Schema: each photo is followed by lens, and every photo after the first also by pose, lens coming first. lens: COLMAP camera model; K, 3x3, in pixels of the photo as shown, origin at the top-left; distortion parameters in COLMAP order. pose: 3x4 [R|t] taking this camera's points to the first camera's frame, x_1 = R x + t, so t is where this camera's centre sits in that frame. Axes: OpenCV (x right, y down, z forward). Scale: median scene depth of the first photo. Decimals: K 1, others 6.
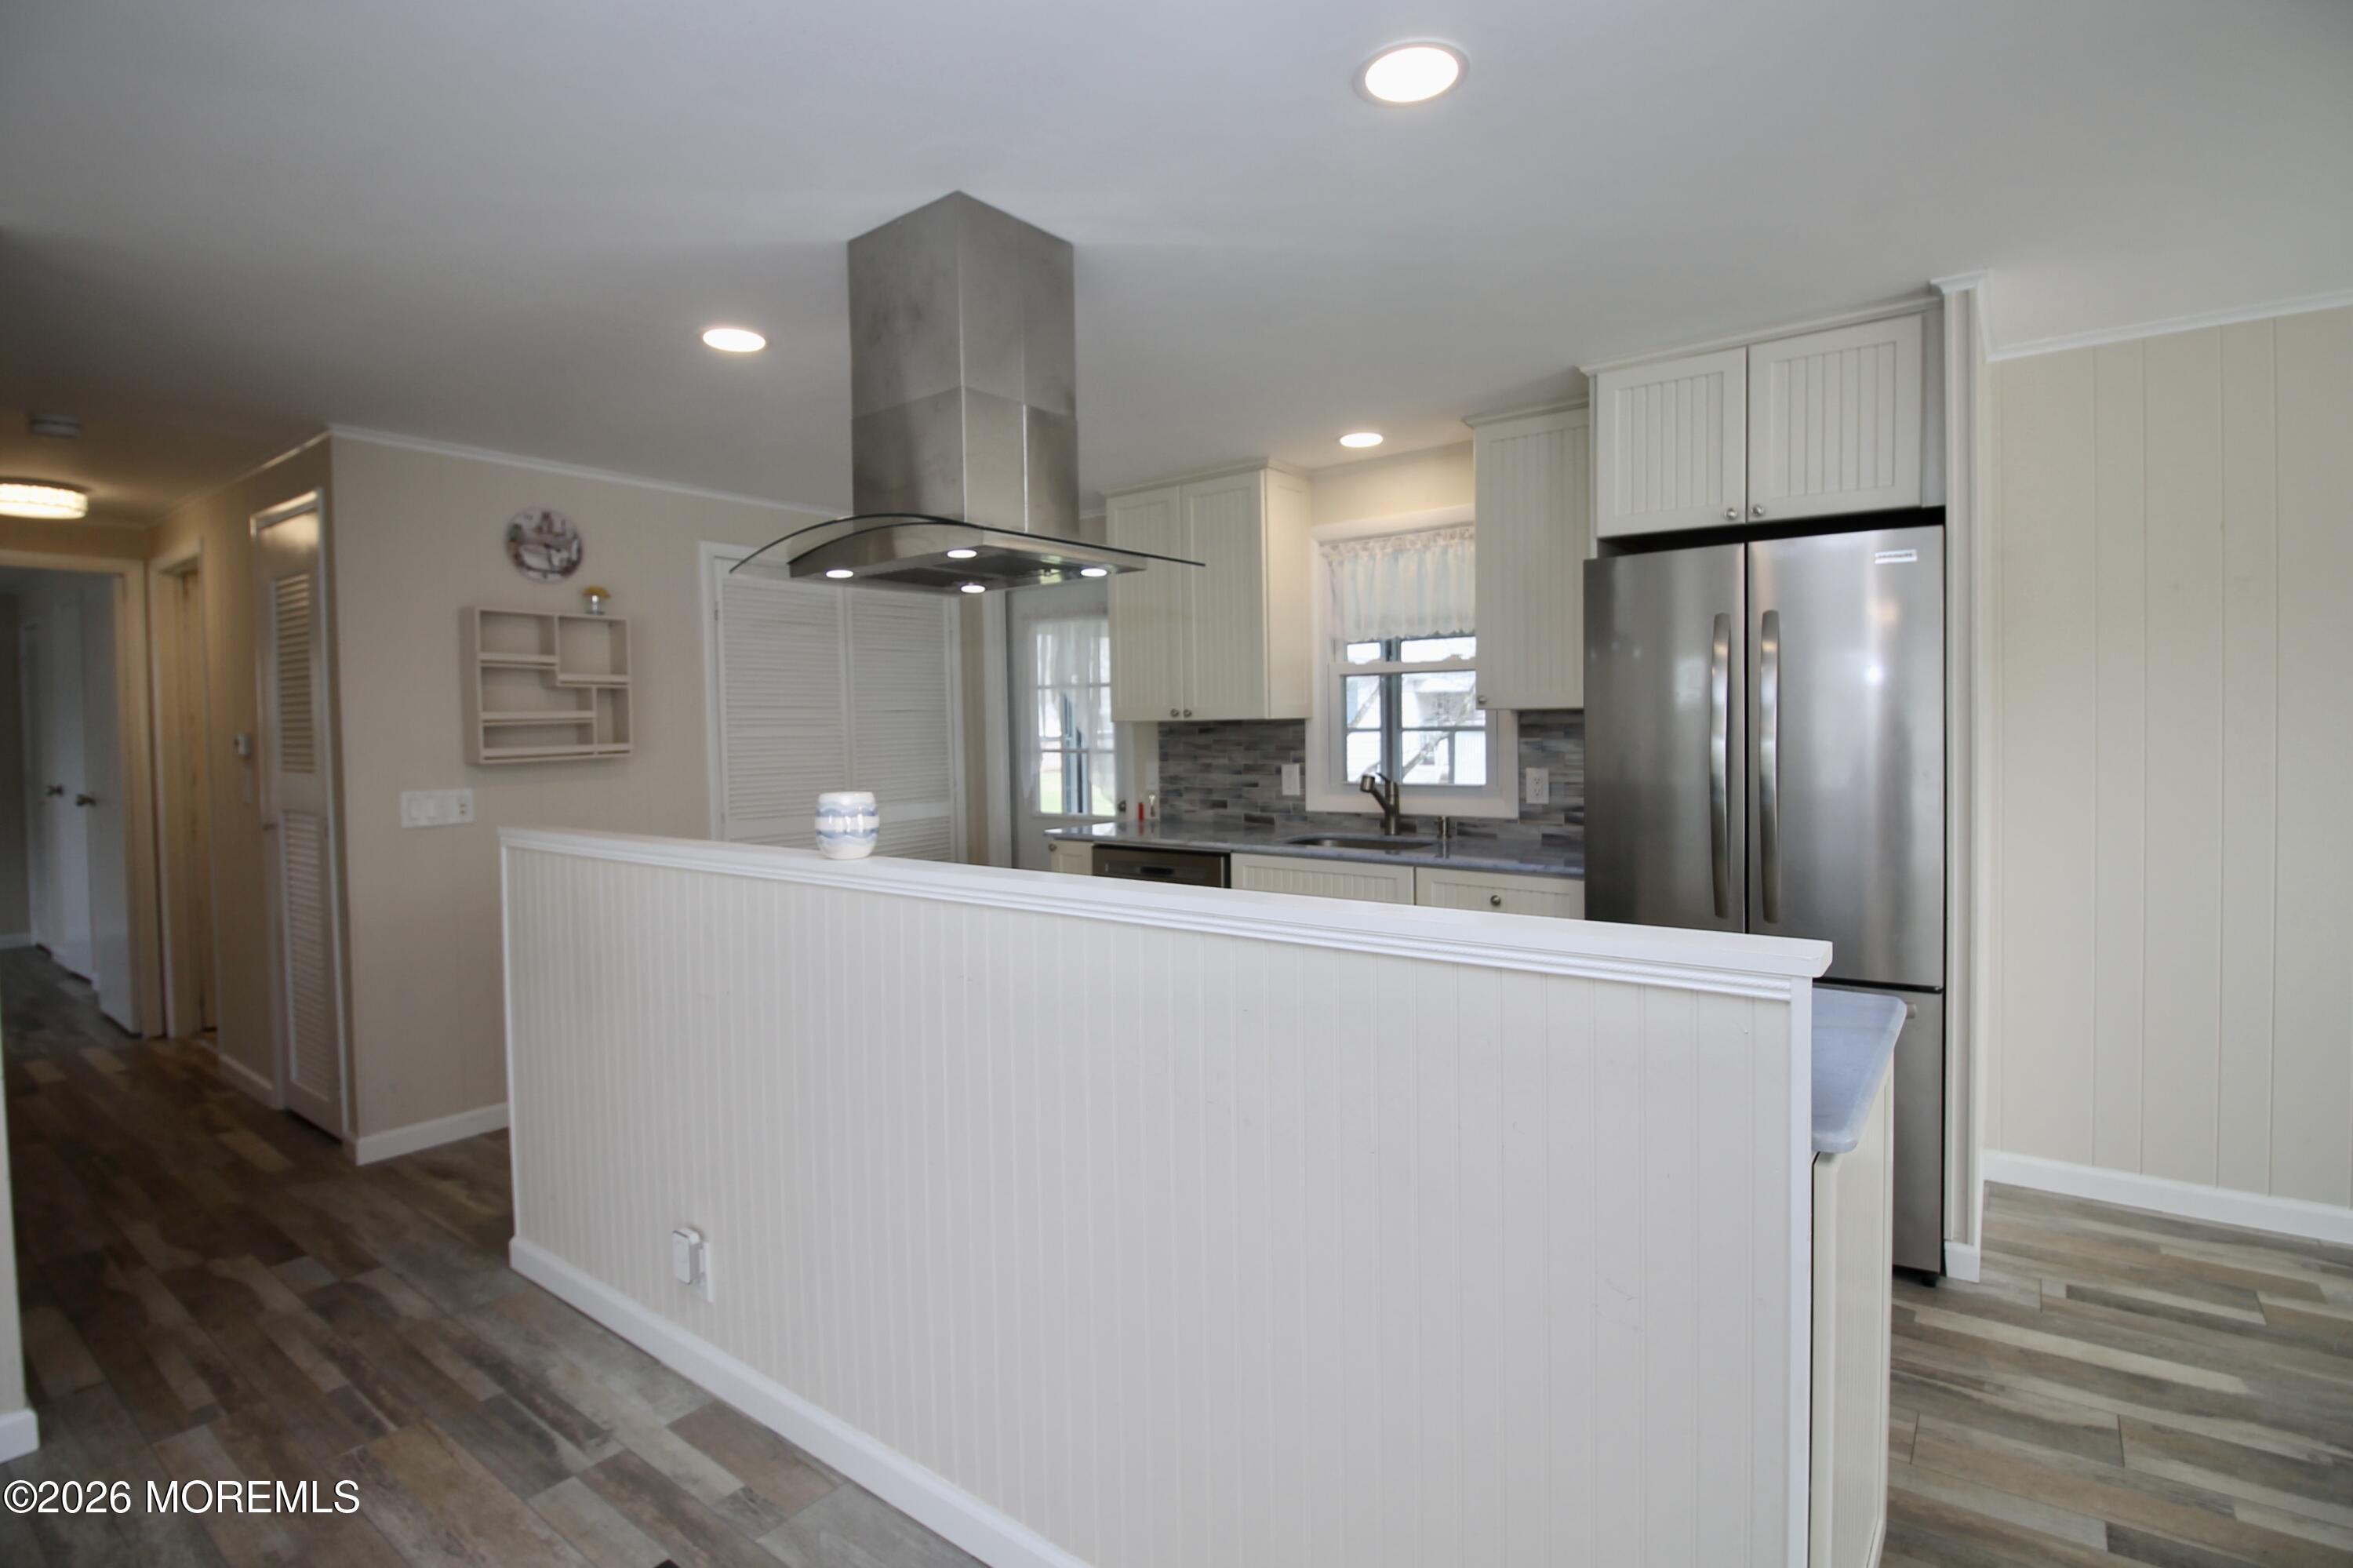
lens RADIAL K [[1120.1, 0, 1187.8], [0, 1120.1, 755.5], [0, 0, 1]] dist [-0.000700, -0.012654]
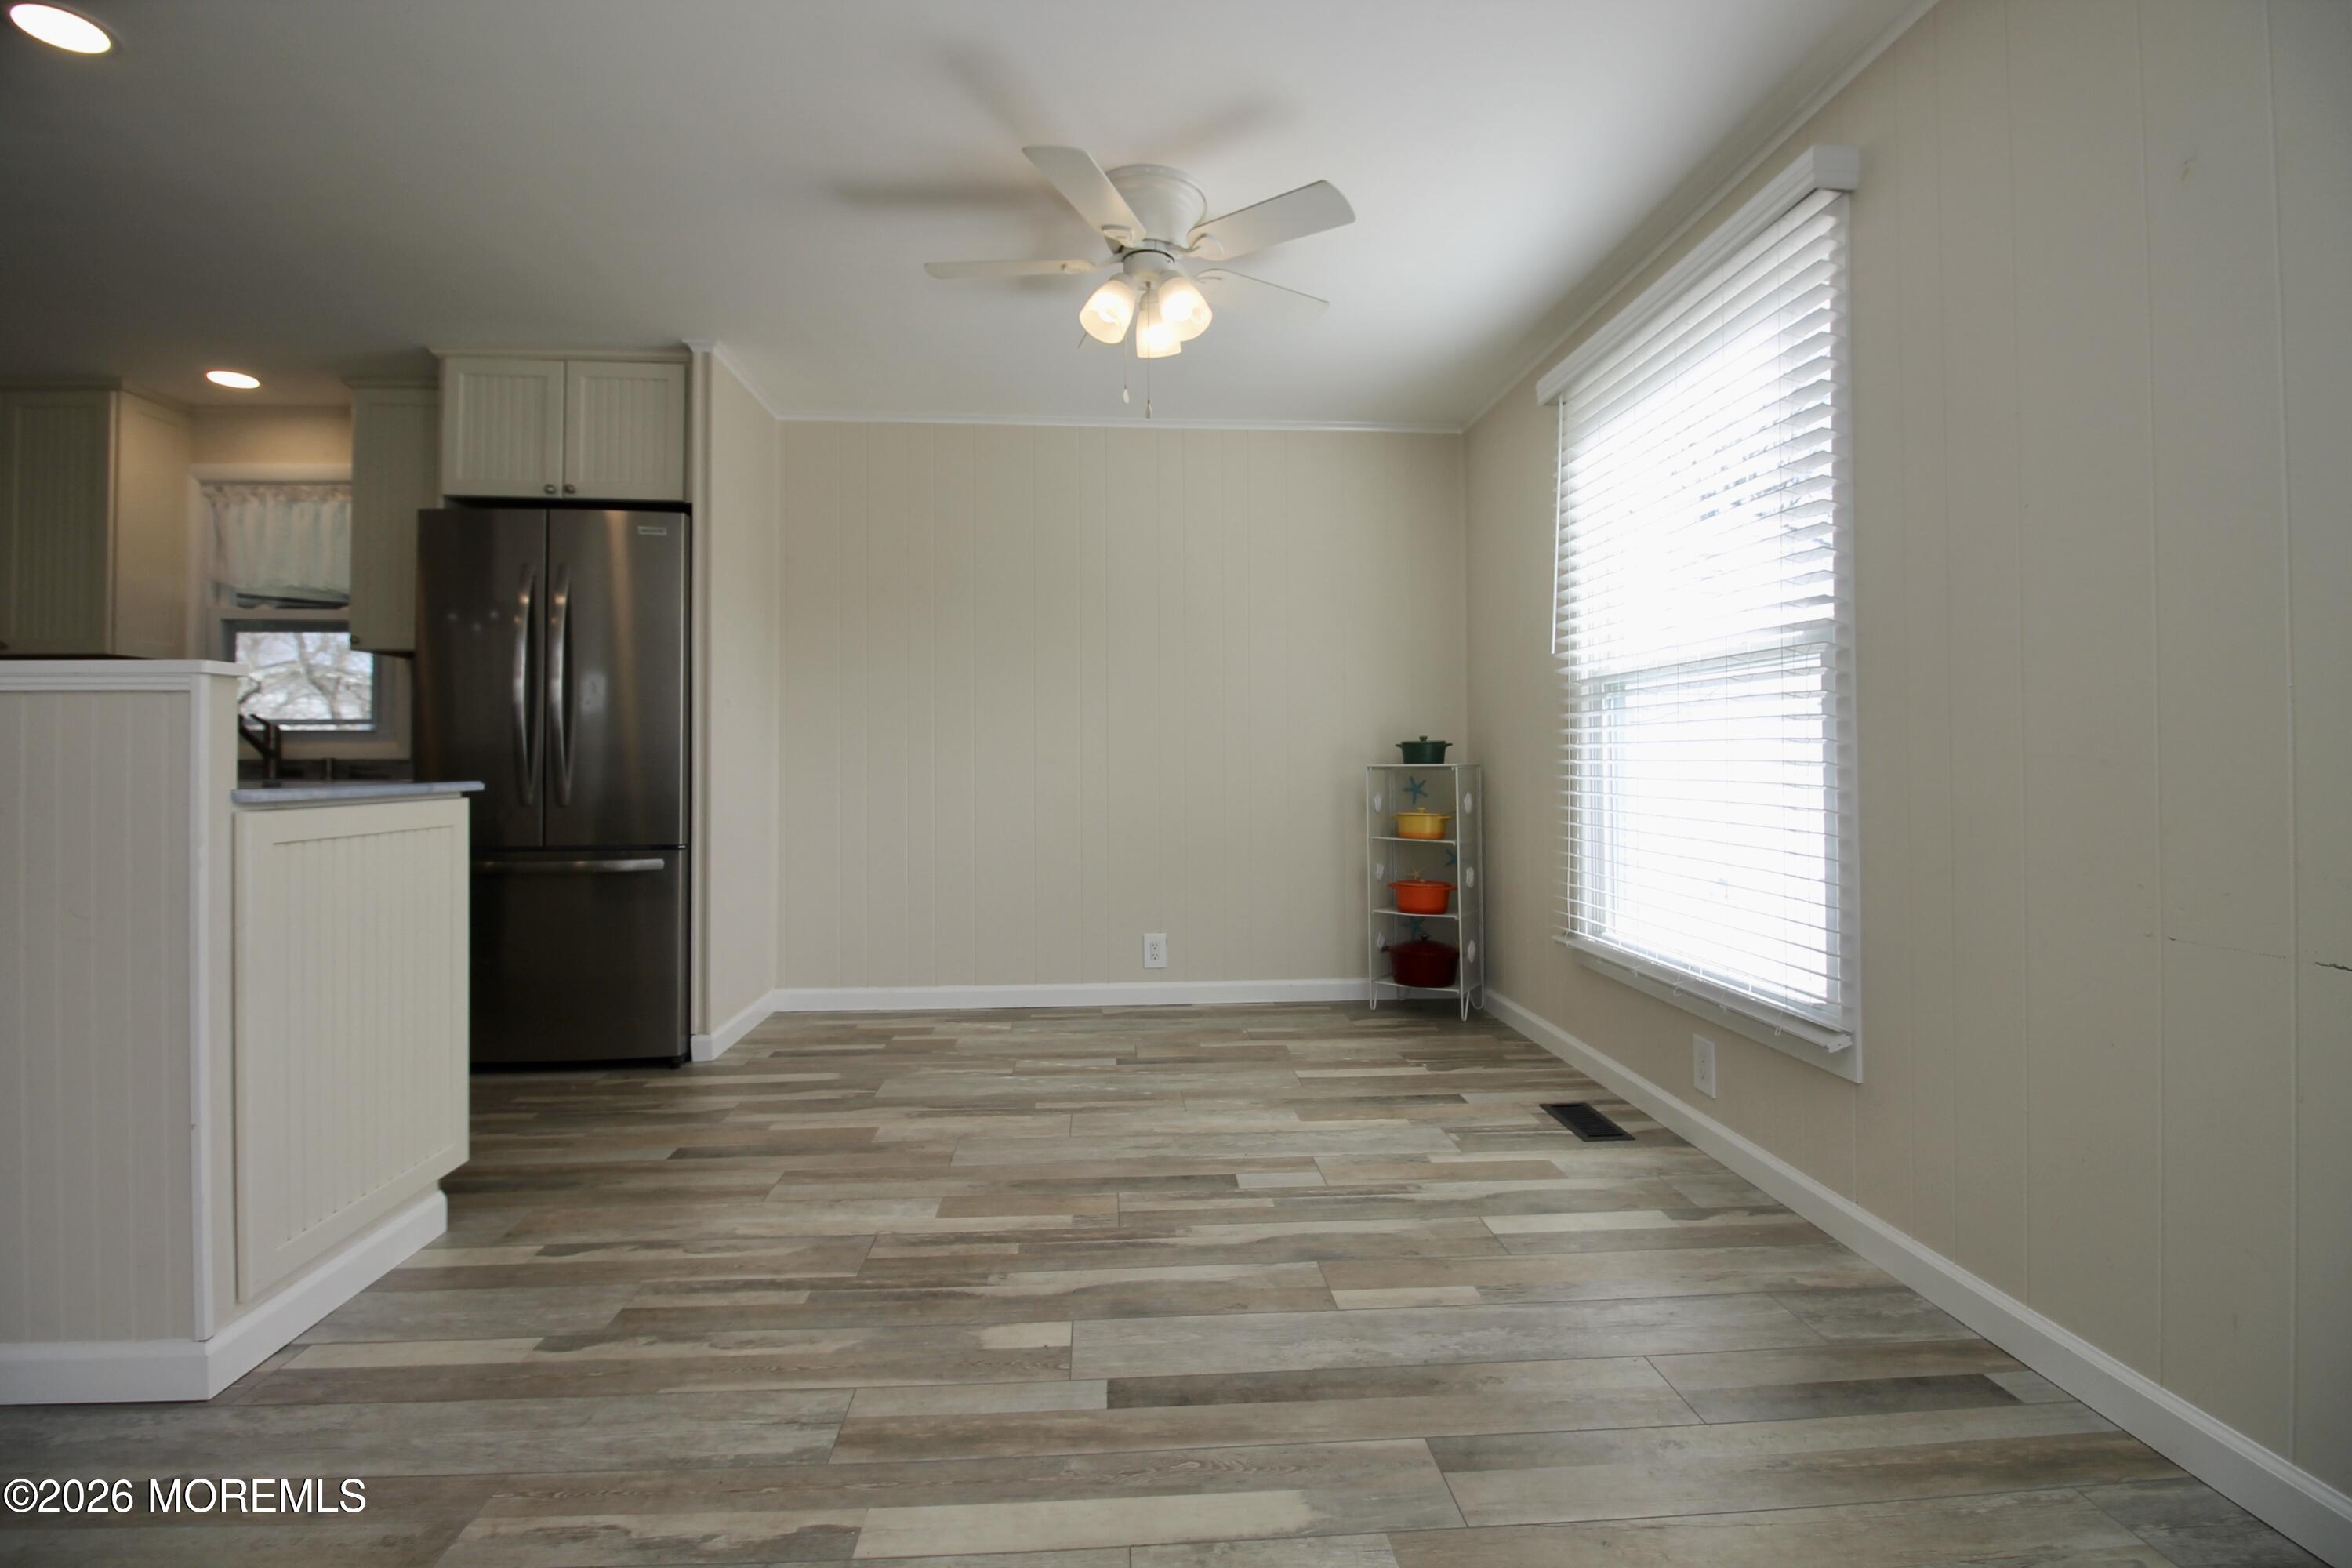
lens RADIAL K [[1099.7, 0, 1191.3], [0, 1099.7, 752.5], [0, 0, 1]] dist [0.006215, -0.017884]
pose [[0.751511, 0.025940, 0.659210, 0.180860], [0.010068, 0.998659, -0.050775, 0.122455], [-0.659644, 0.044795, 0.750243, -0.316218]]
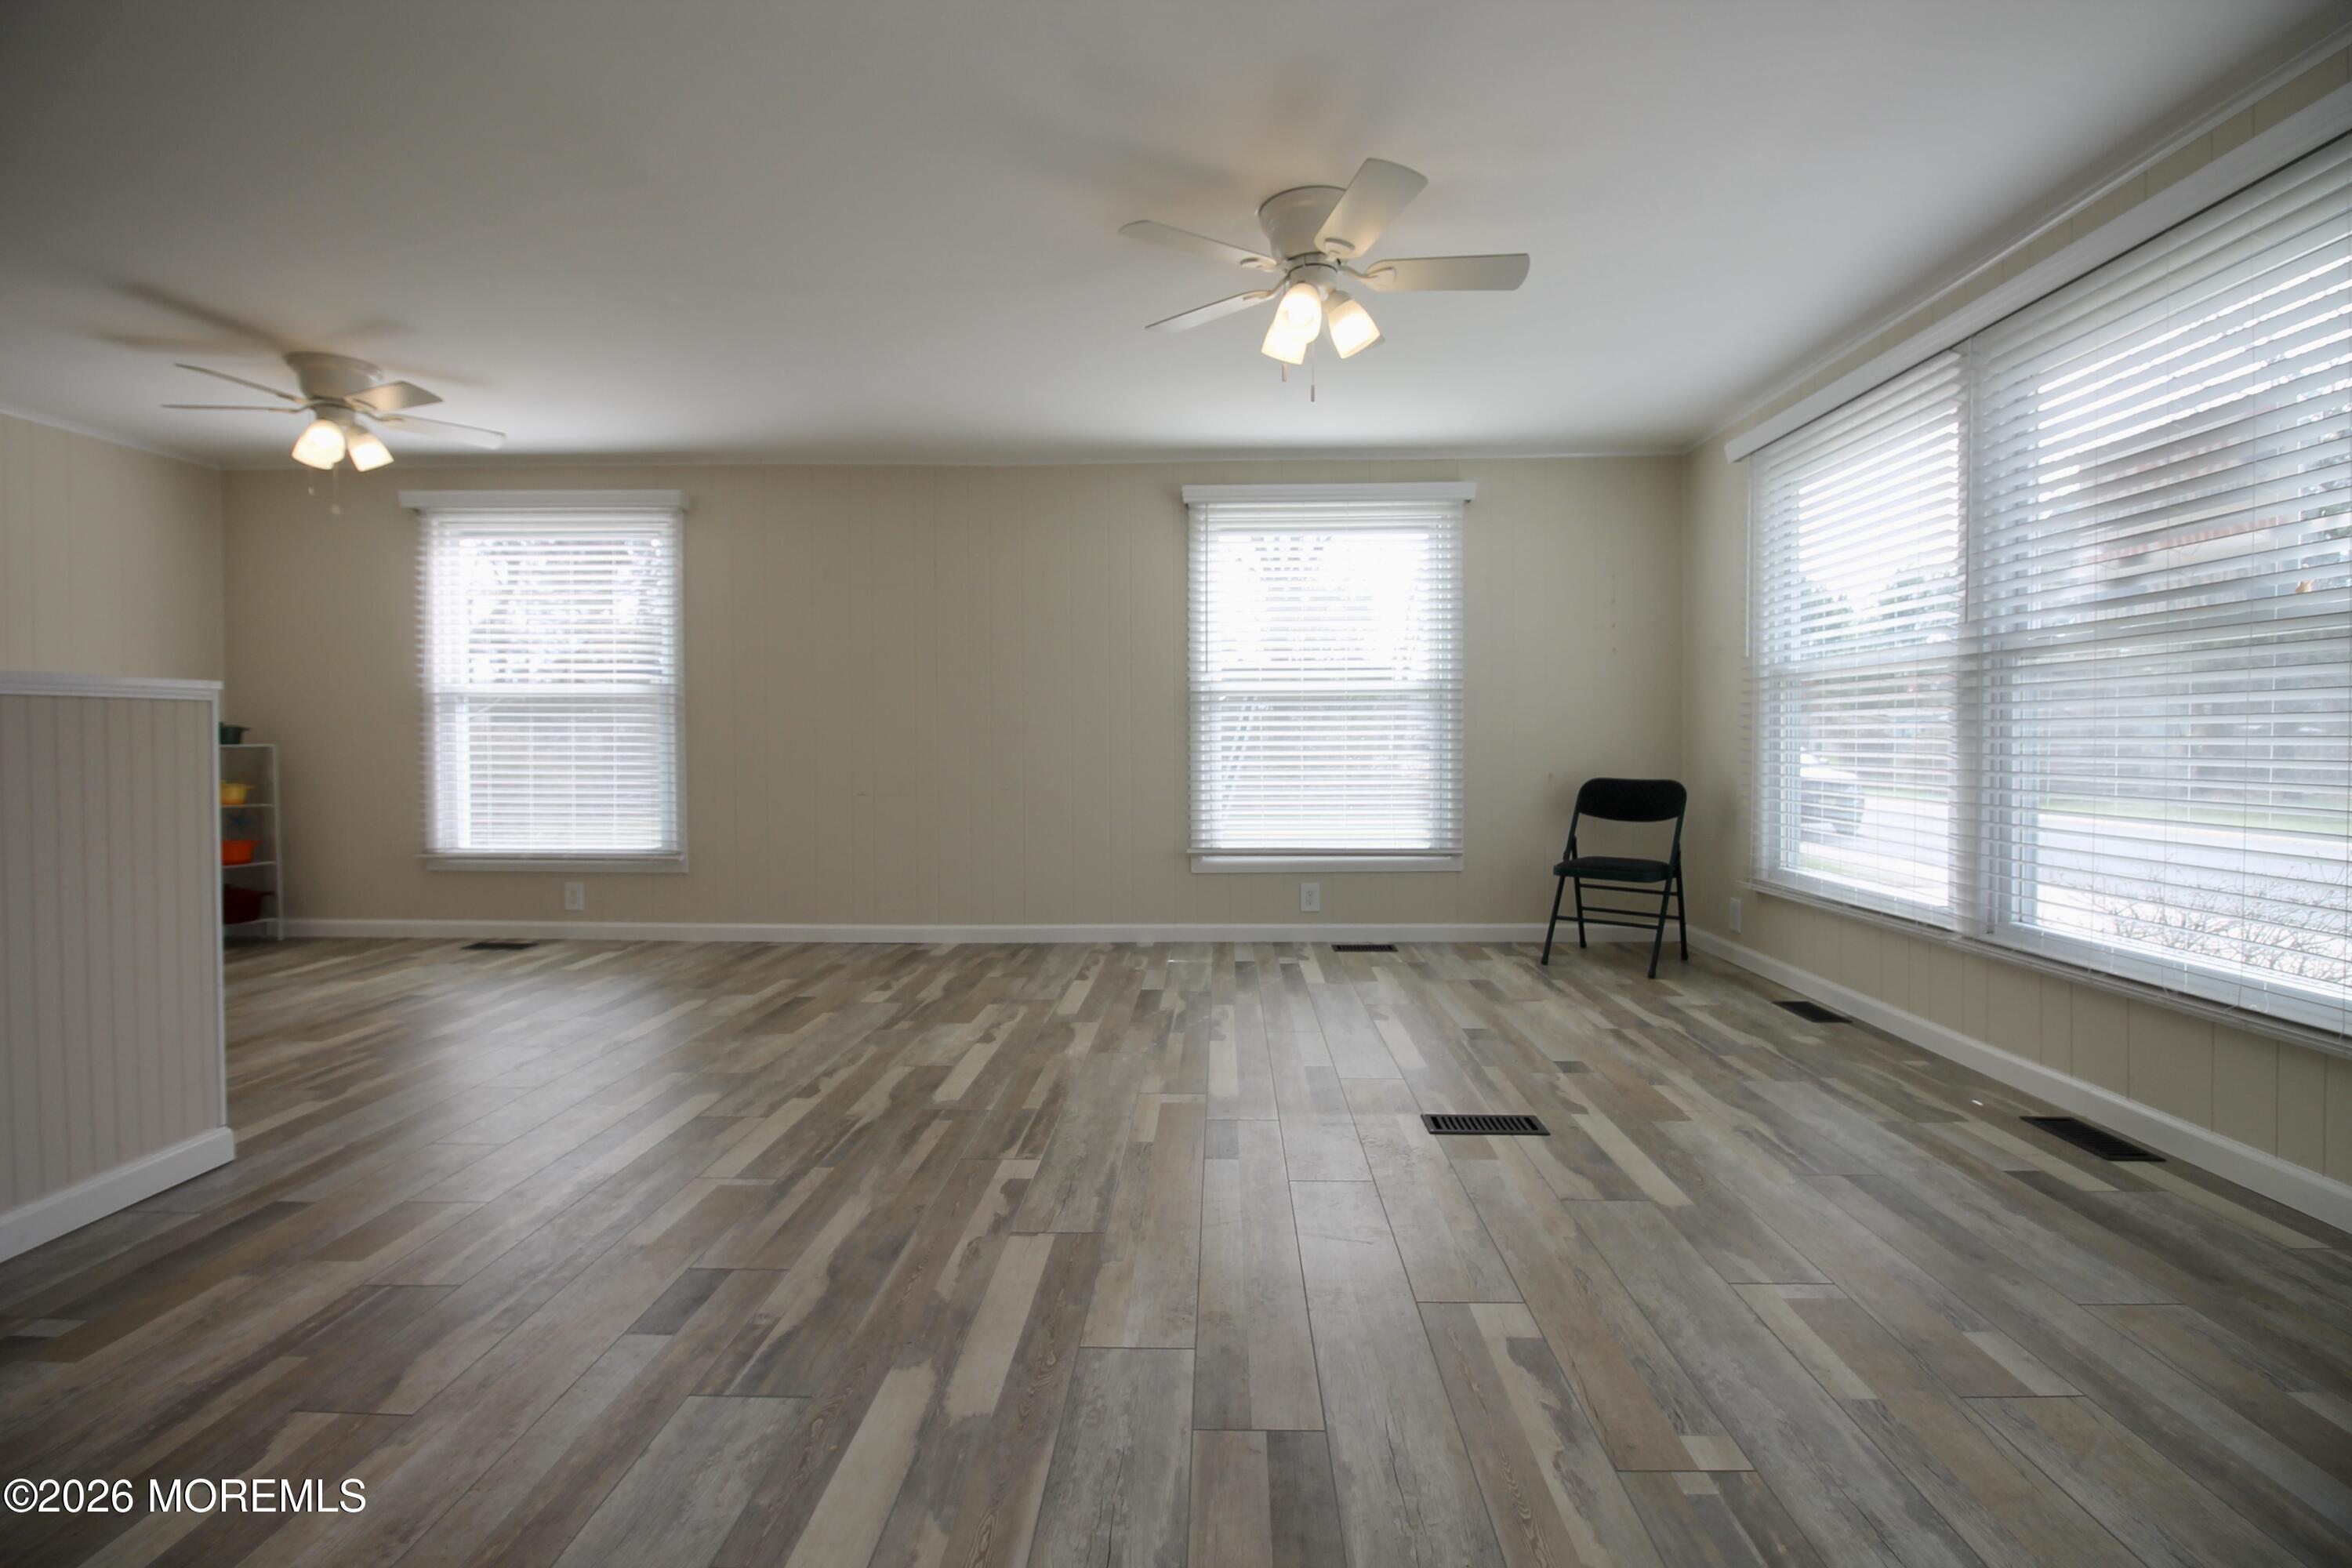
lens RADIAL K [[1099.7, 0, 1191.3], [0, 1099.7, 752.5], [0, 0, 1]] dist [0.006215, -0.017884]
pose [[-0.573817, 0.009766, 0.818925, -0.766822], [0.040780, 0.999029, 0.016661, 0.115139], [-0.817968, 0.042956, -0.573658, 0.195799]]
